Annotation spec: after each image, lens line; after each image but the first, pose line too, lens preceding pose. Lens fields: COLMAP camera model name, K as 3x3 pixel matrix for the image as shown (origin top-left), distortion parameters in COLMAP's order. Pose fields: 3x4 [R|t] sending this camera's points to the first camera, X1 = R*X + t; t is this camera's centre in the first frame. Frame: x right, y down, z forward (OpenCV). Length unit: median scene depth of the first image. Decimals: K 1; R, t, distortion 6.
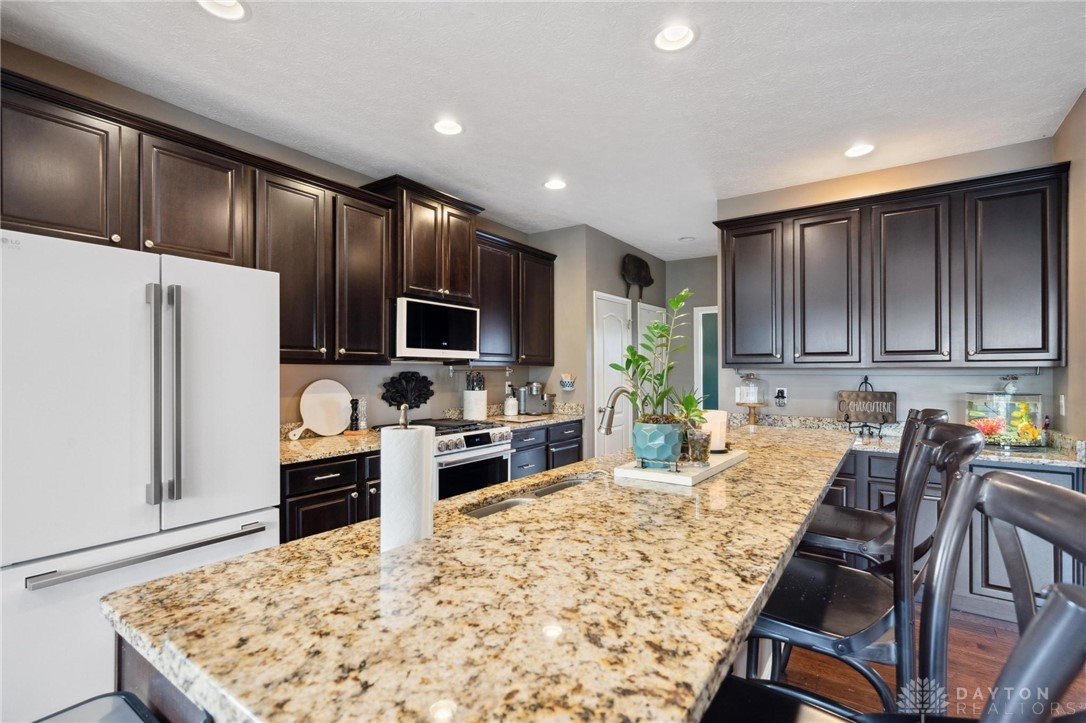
lens RADIAL K [[497.7, 0, 545.5], [0, 497.7, 362.6], [0, 0, 1]] dist [-0.004615, -0.000559]
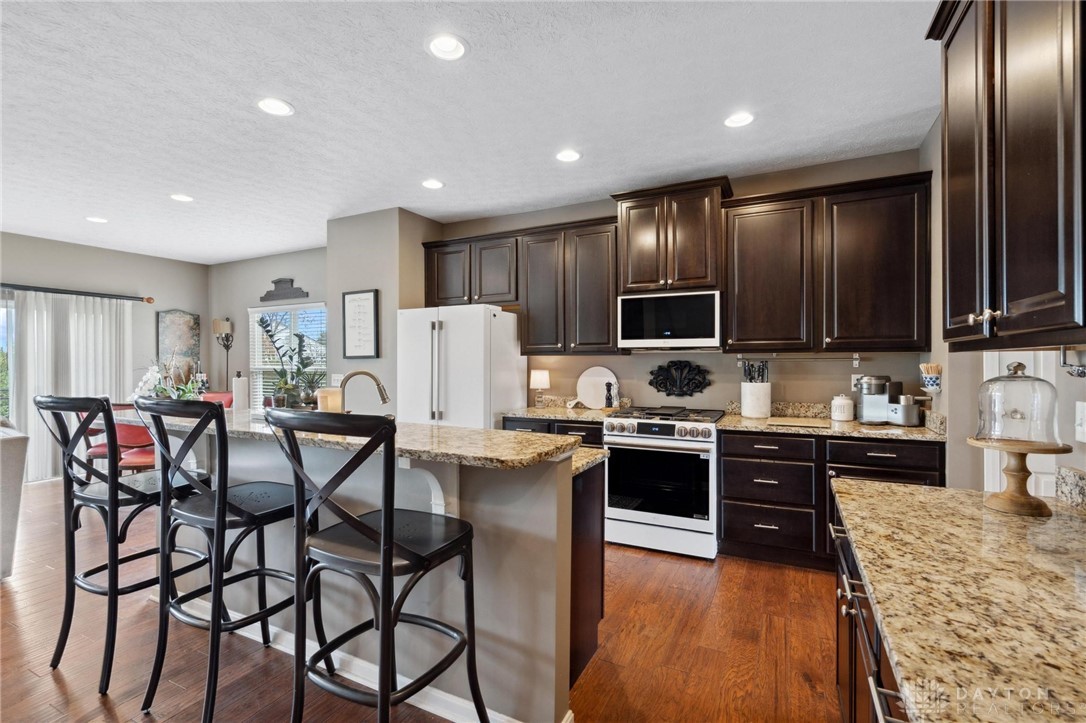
lens RADIAL K [[497.7, 0, 538.7], [0, 497.7, 362.8], [0, 0, 1]] dist [-0.004615, -0.000559]
pose [[0.145963, -0.000503, -0.989290, 0.756082], [0.015519, 0.999878, 0.001781, 0.016648], [0.989168, -0.015612, 0.145953, 0.584675]]
